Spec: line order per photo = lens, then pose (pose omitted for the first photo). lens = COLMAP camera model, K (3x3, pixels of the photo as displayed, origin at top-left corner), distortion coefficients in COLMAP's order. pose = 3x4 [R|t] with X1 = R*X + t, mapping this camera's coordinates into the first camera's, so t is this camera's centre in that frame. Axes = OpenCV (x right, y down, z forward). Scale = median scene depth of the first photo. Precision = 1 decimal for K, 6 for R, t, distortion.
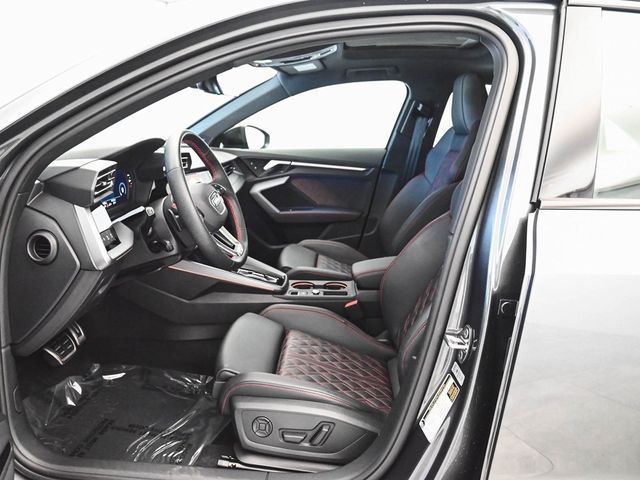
lens RADIAL K [[479.6, 0, 320.3], [0, 479.6, 229.7], [0, 0, 1]] dist [-0.034403, 0.000232]
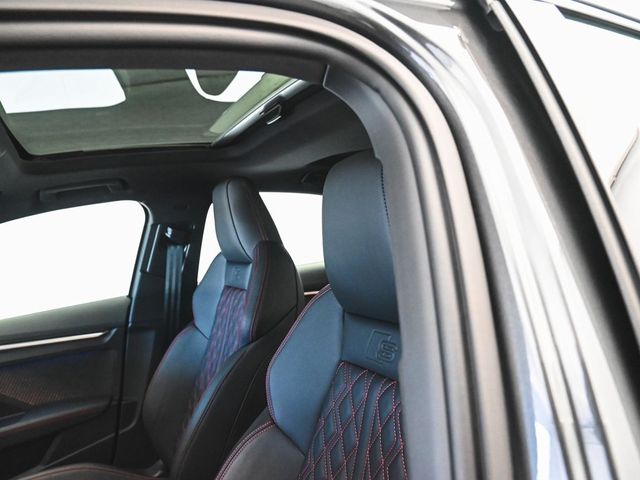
lens RADIAL K [[448.5, 0, 320.0], [0, 448.5, 240.0], [0, 0, 1]] dist [-0.031138, -0.000108]
pose [[0.850193, -0.149640, 0.504757, 0.062988], [0.244049, 0.961541, -0.126010, -0.105906], [-0.466488, 0.230318, 0.854015, 0.330622]]
